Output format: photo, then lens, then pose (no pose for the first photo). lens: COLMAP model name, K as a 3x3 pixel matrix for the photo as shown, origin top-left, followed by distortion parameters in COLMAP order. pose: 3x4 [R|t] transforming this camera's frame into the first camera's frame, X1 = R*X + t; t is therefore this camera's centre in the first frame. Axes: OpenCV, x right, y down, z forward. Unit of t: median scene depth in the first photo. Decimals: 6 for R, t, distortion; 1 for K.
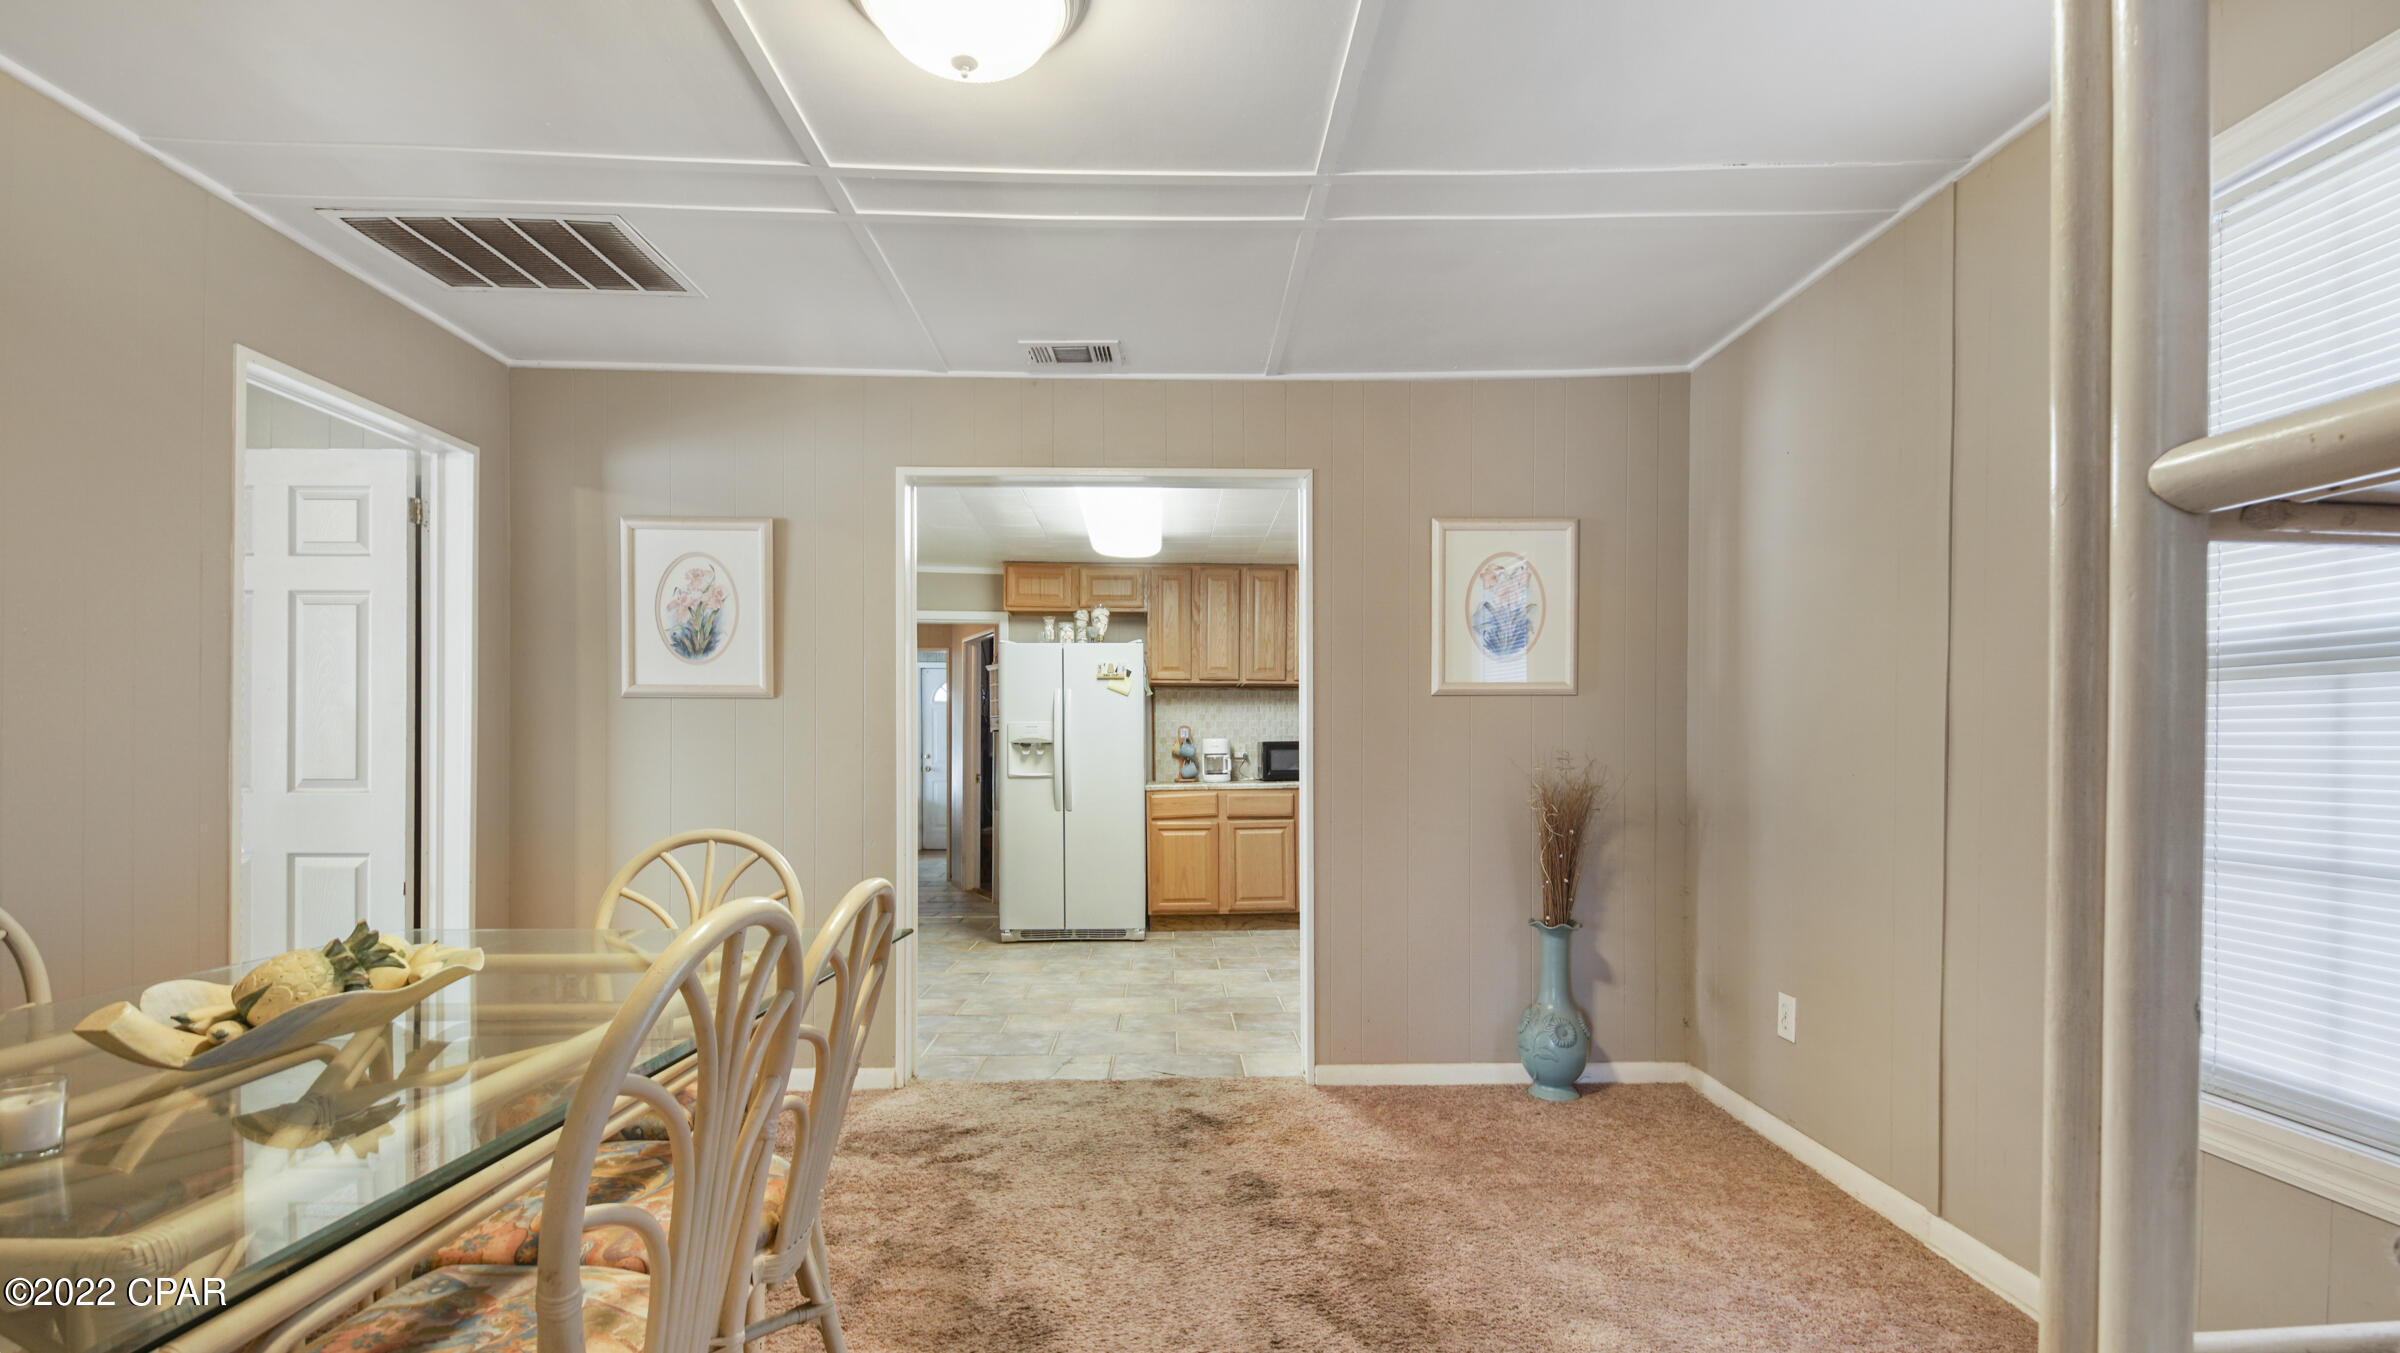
lens RADIAL K [[1047.7, 0, 1185.1], [0, 1047.7, 714.7], [0, 0, 1]] dist [0.030436, -0.022494]
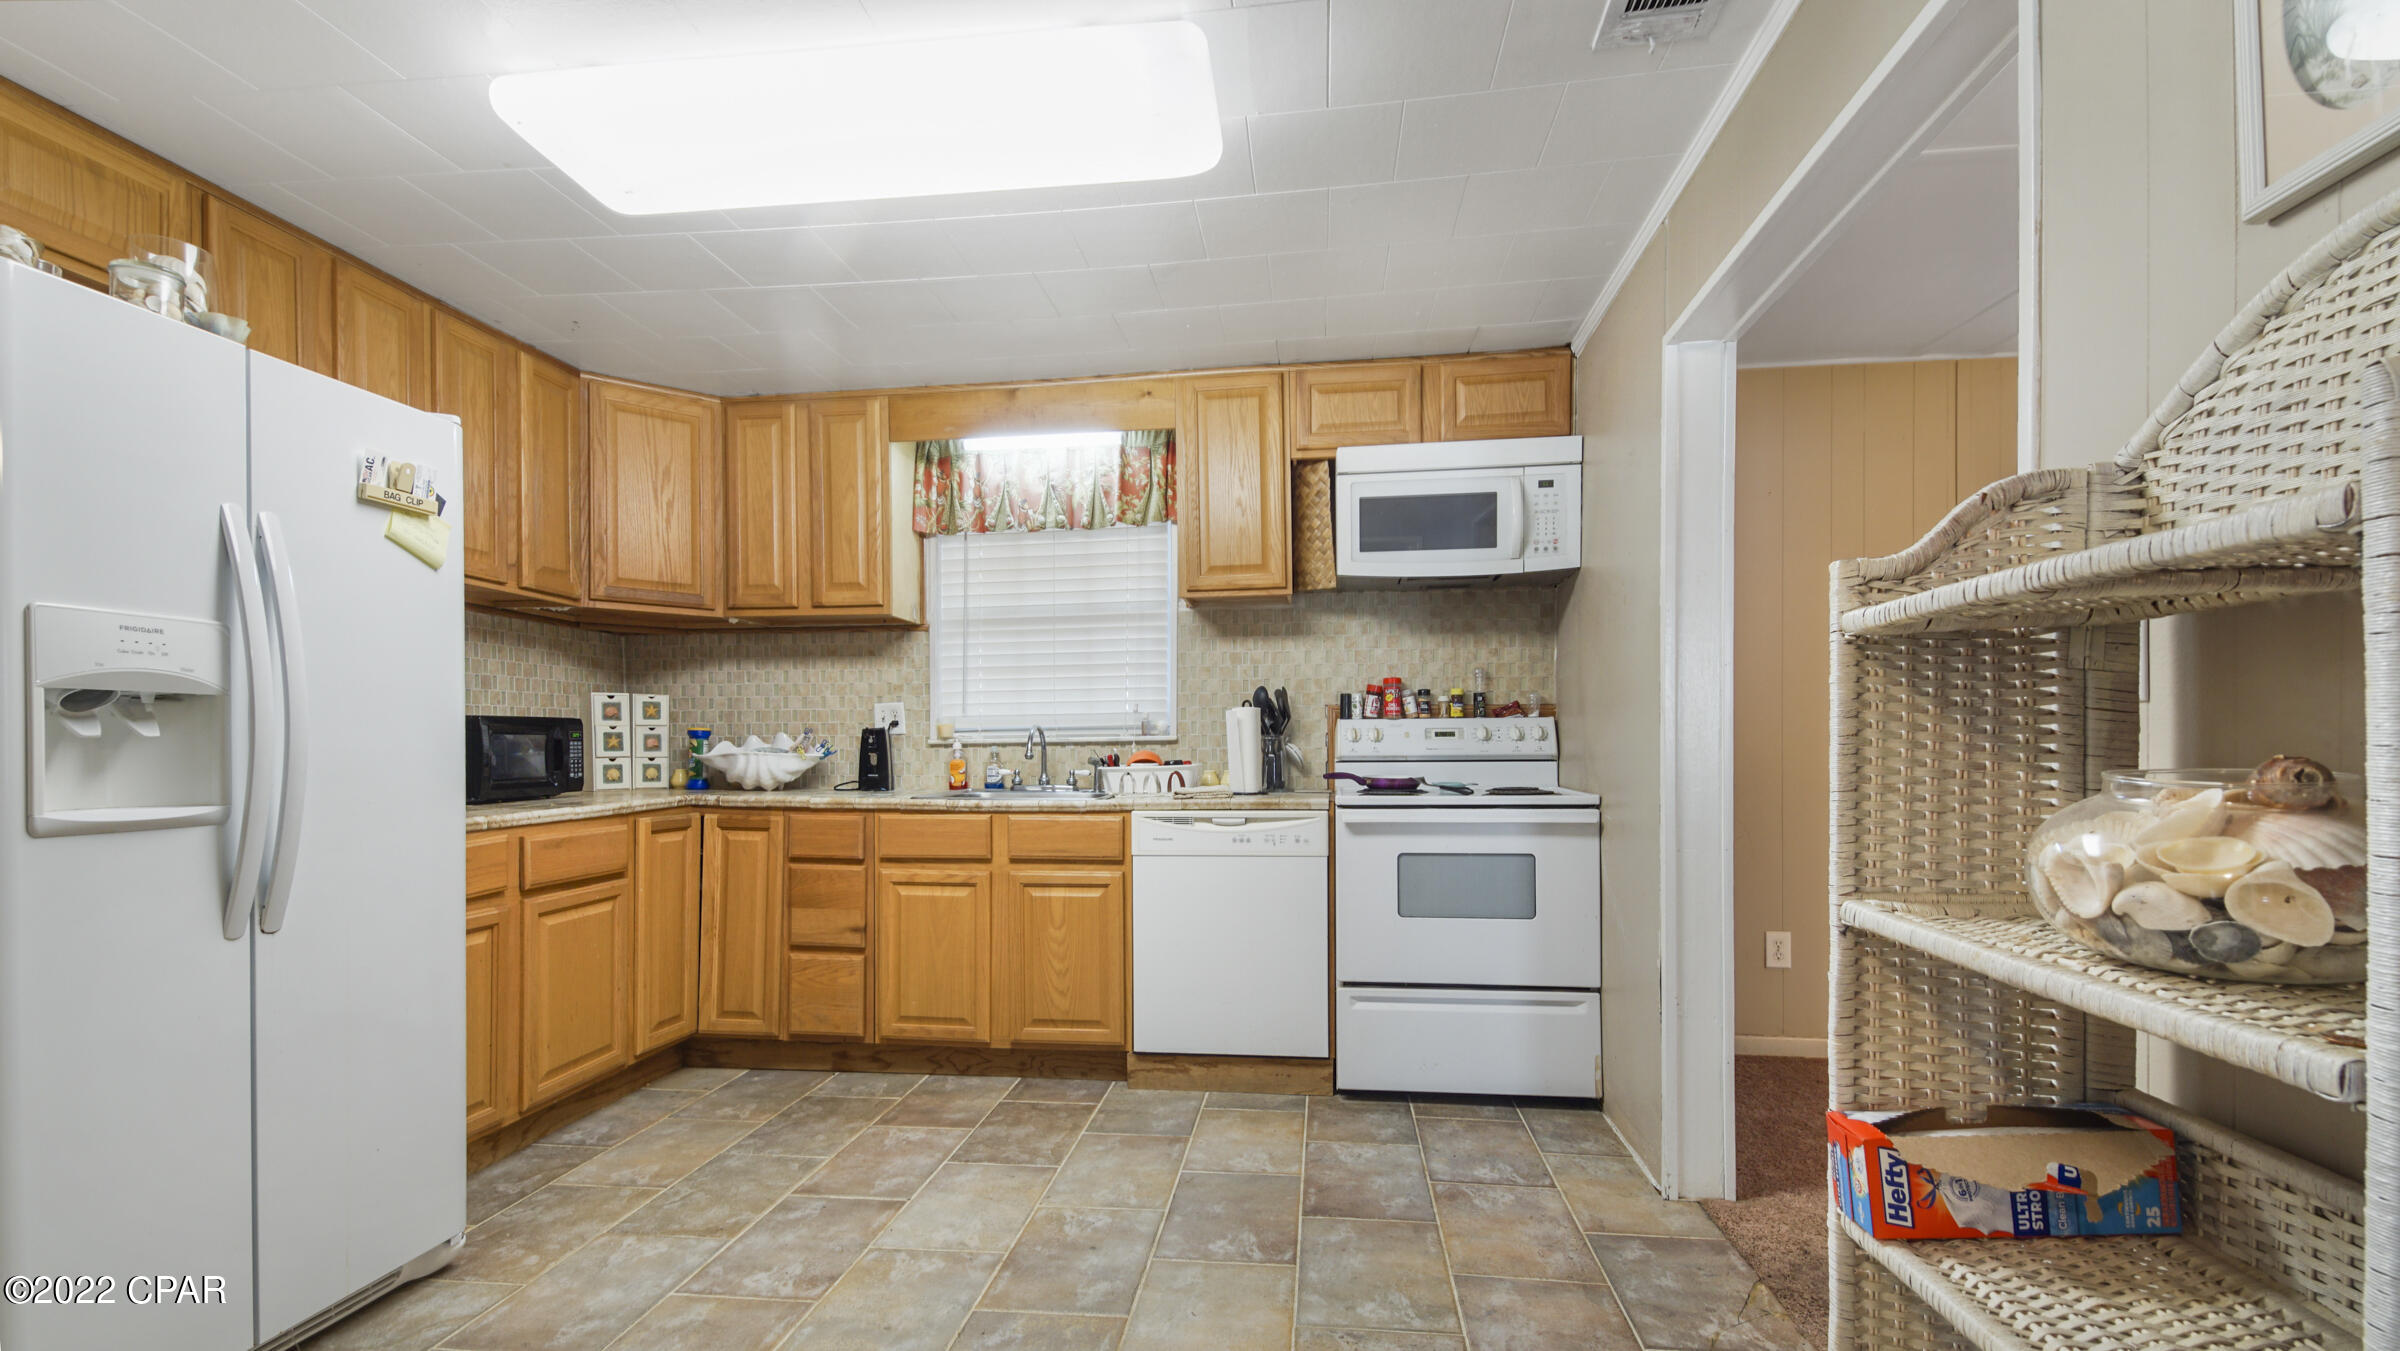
lens RADIAL K [[1062.7, 0, 1201.6], [0, 1062.7, 751.9], [0, 0, 1]] dist [0.040328, -0.024592]
pose [[0.154905, -0.006127, 0.987910, -0.437651], [-0.031296, 0.999448, 0.011106, 0.035507], [-0.987434, -0.032638, 0.154628, 0.839124]]
